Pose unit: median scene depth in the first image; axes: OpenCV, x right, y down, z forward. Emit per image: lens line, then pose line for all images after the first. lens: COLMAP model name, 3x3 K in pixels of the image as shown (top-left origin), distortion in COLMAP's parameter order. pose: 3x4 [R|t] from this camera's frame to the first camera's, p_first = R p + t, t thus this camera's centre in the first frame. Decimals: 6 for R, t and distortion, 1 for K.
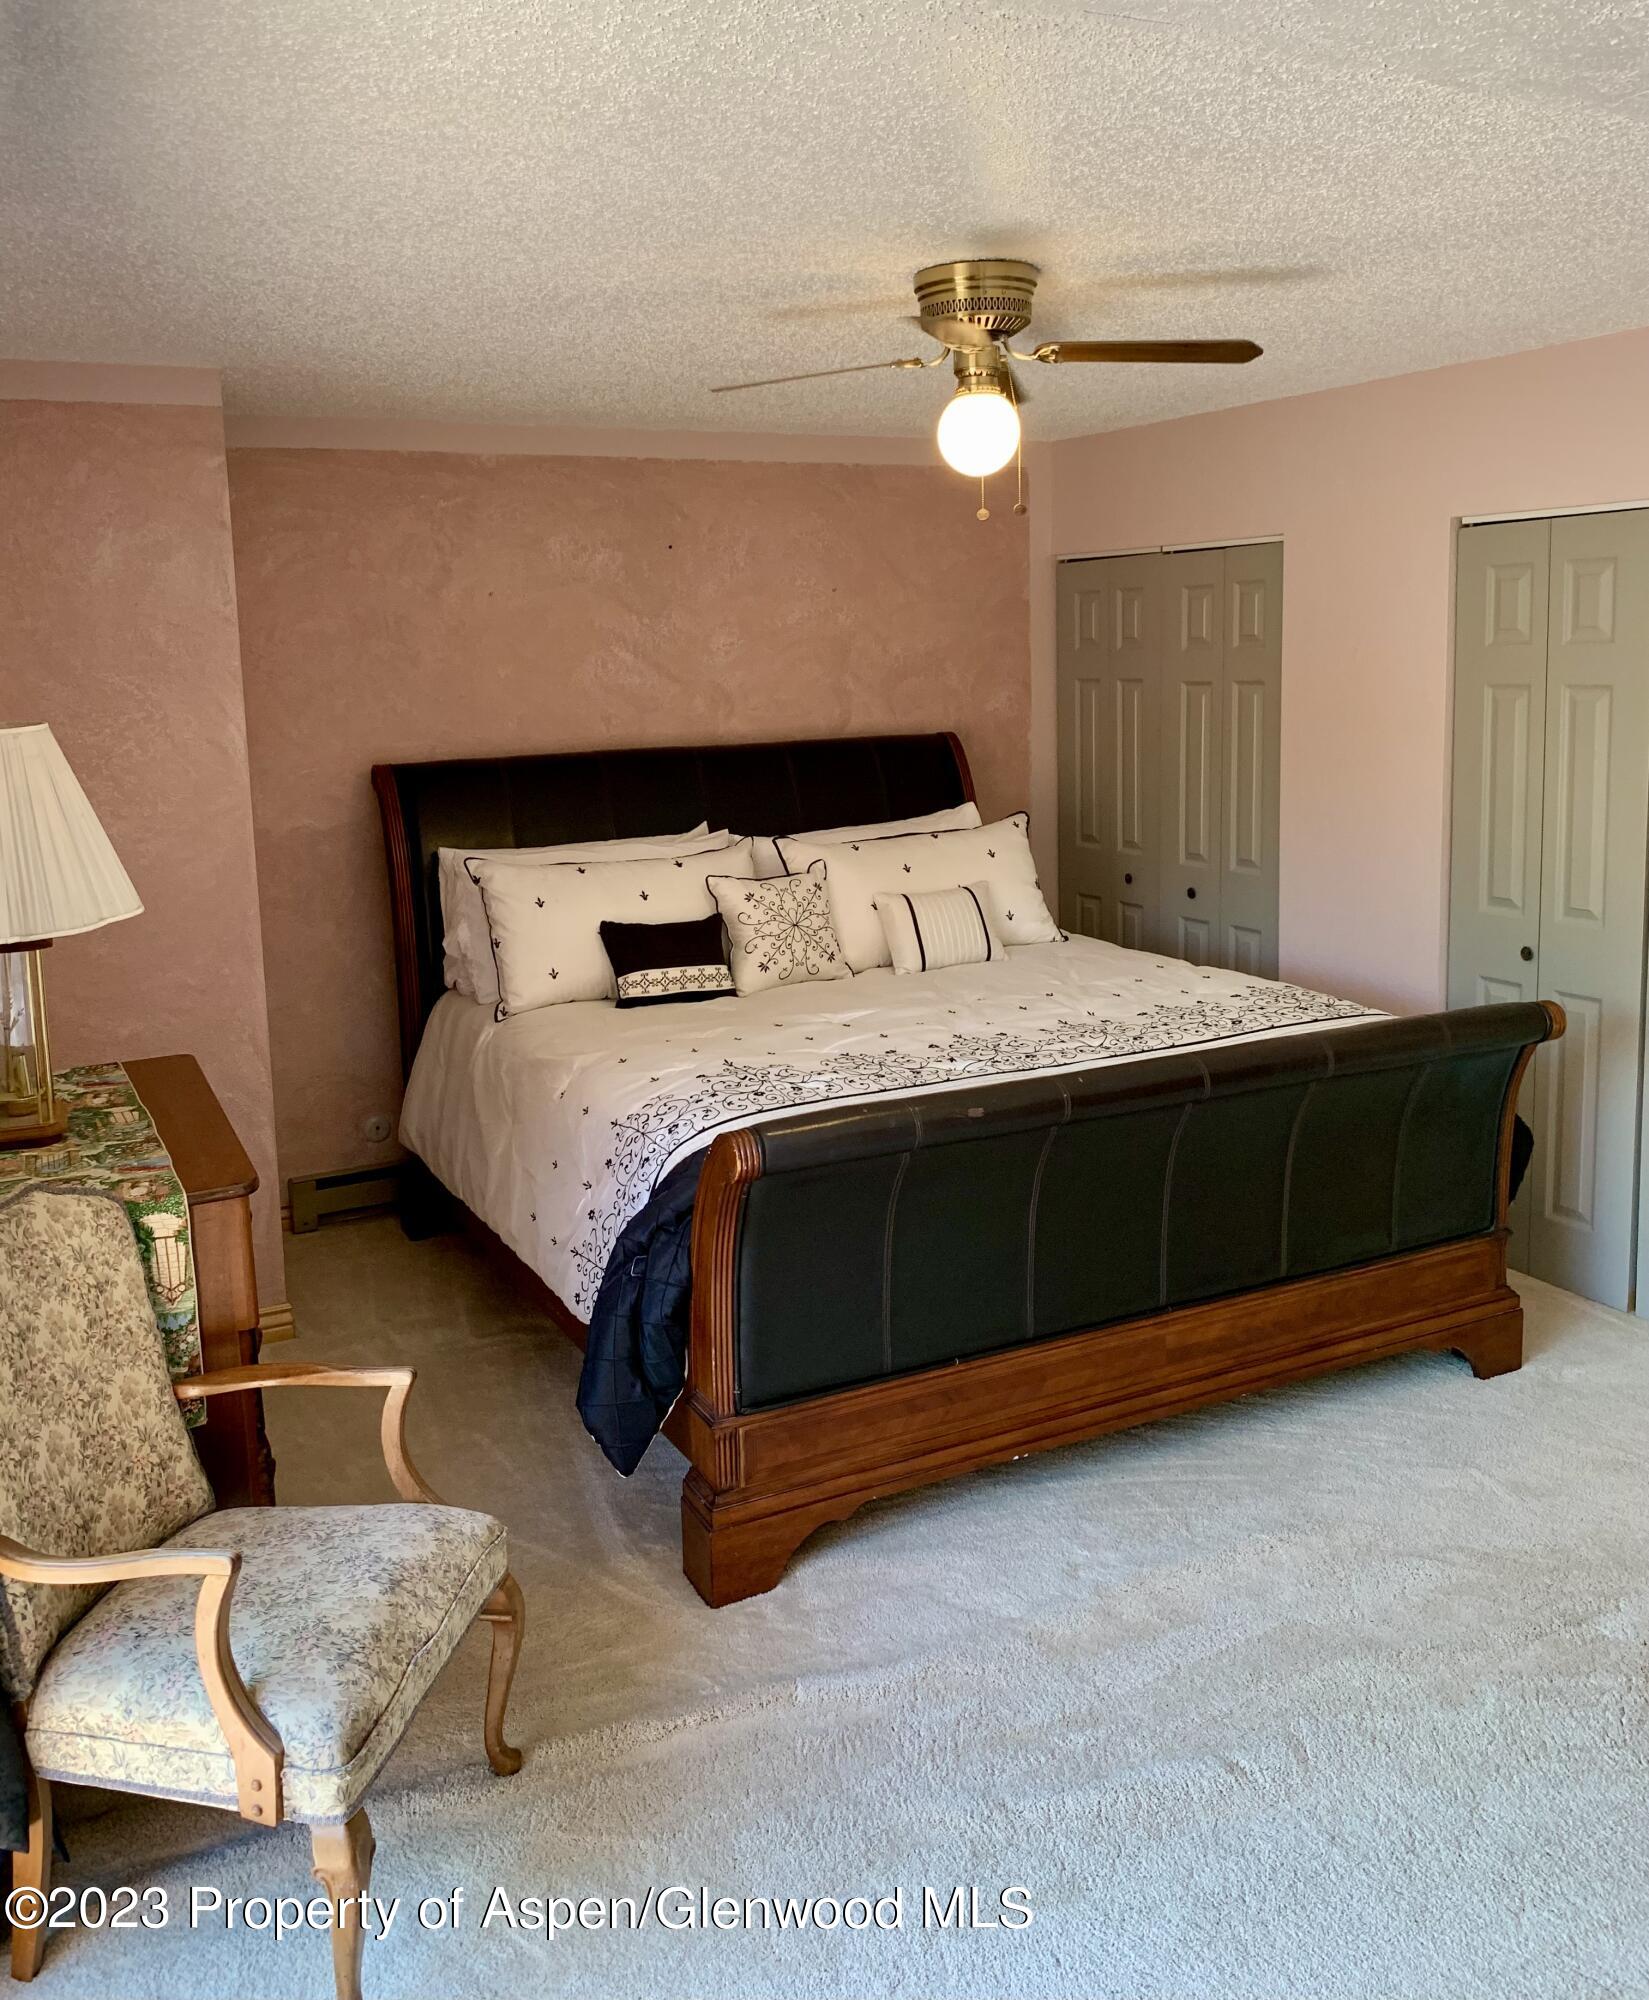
lens RADIAL K [[1645.6, 0, 820.1], [0, 1645.6, 980.2], [0, 0, 1]] dist [0.028269, -0.006729]
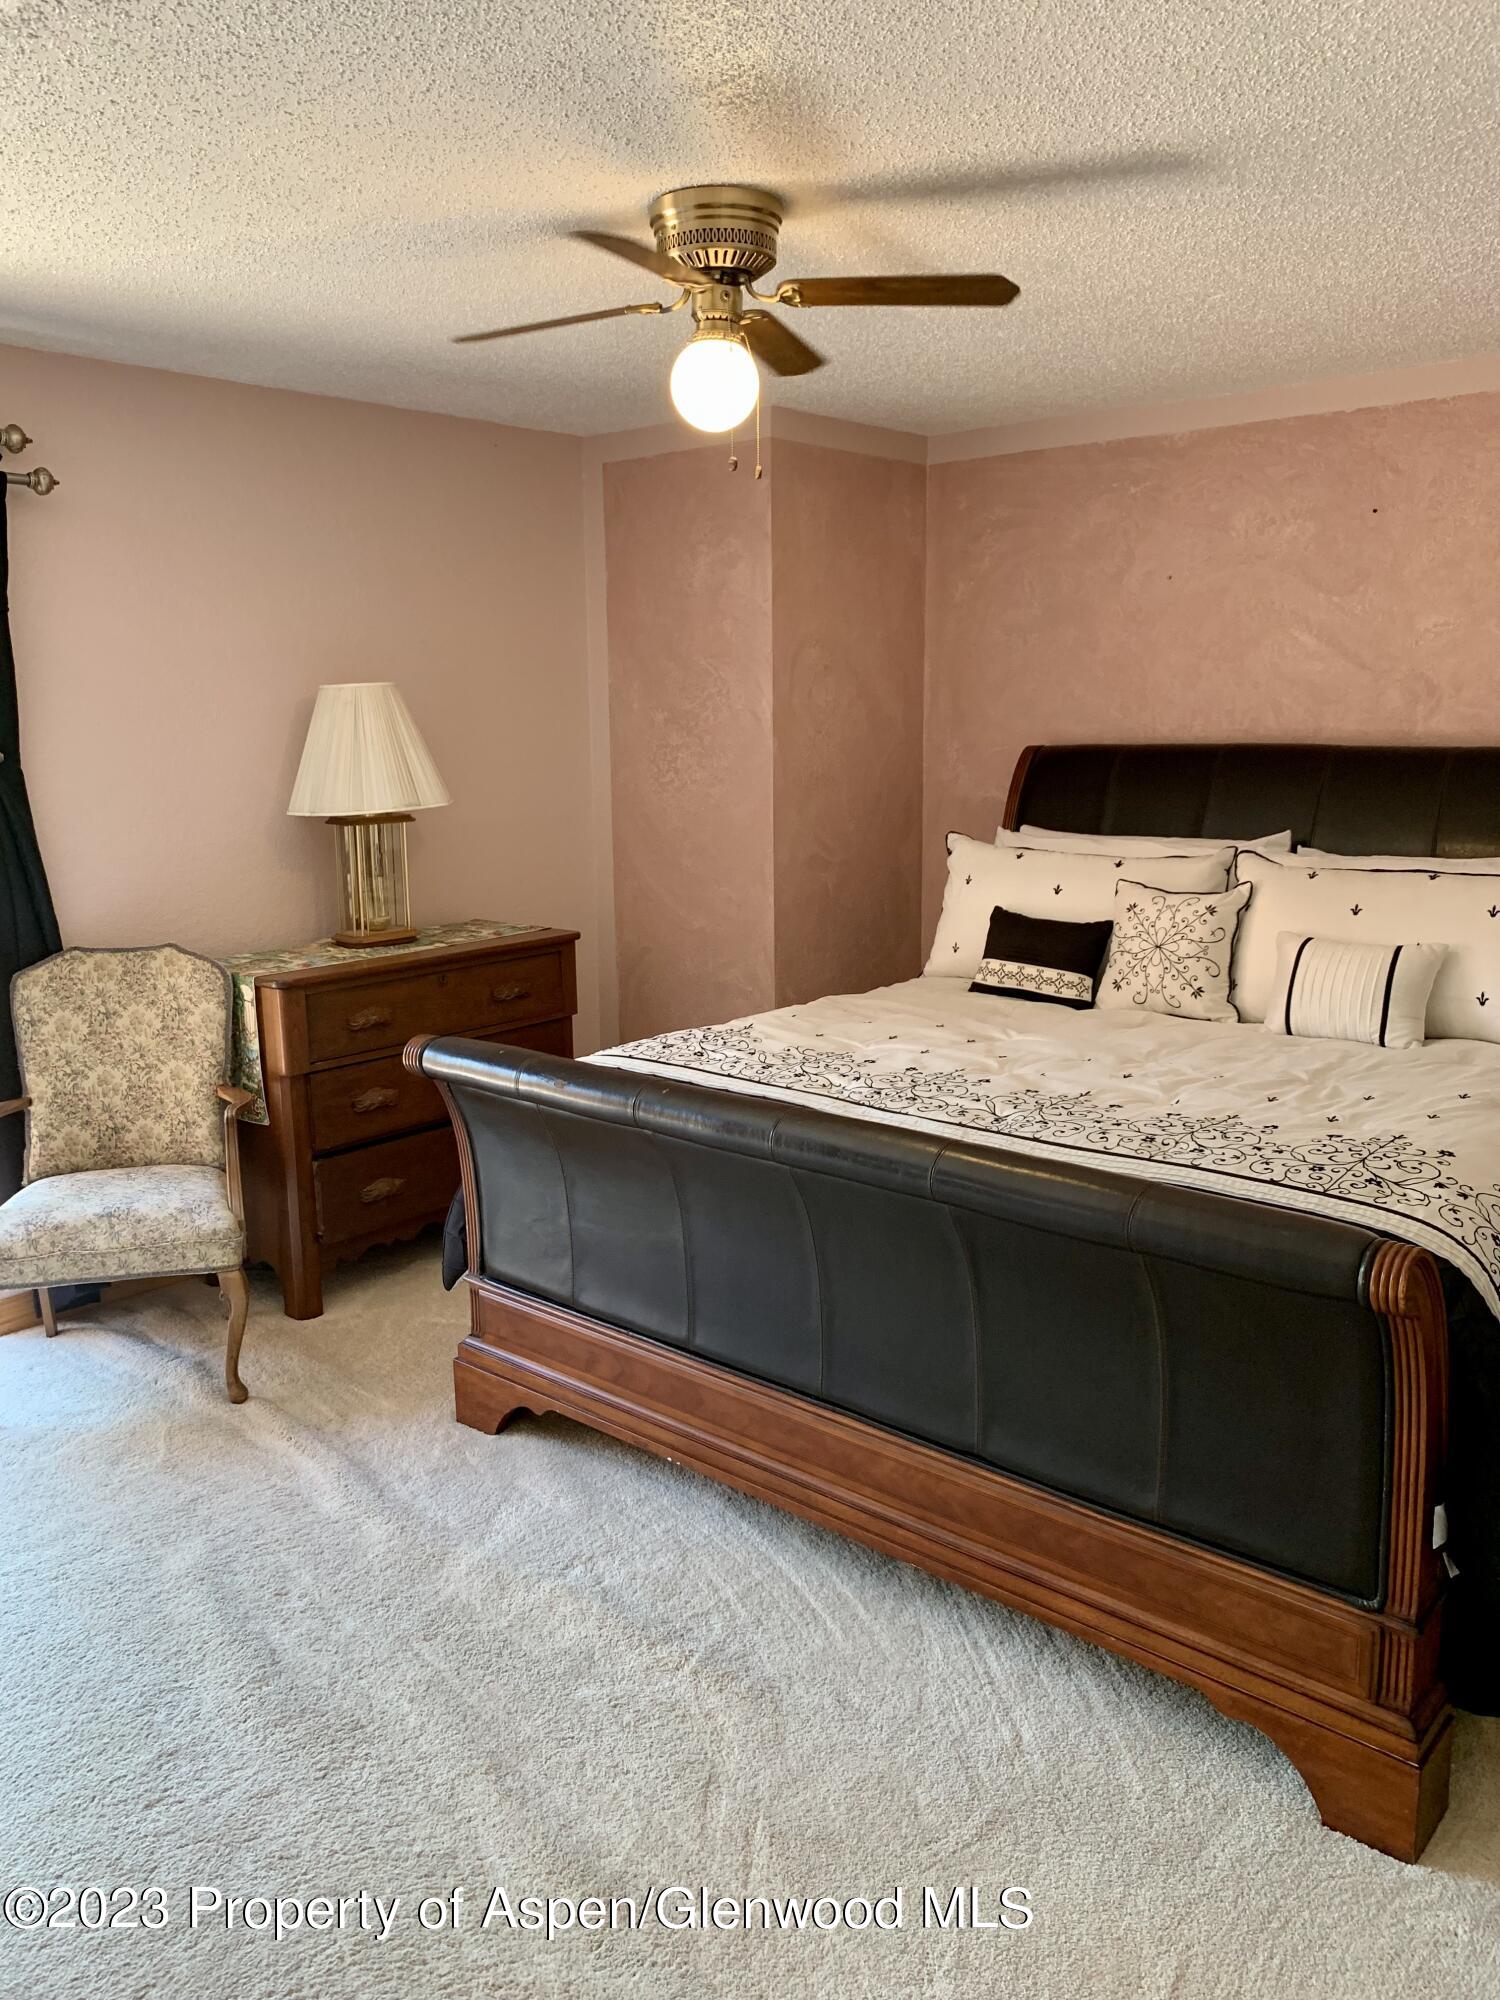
lens RADIAL K [[1579.6, 0, 747.1], [0, 1579.6, 1021.6], [0, 0, 1]] dist [0.032467, -0.026479]
pose [[0.377334, 0.210017, -0.901949, 0.679118], [-0.178306, 0.972198, 0.151780, -0.084446], [0.908750, 0.103551, 0.404291, 0.465253]]
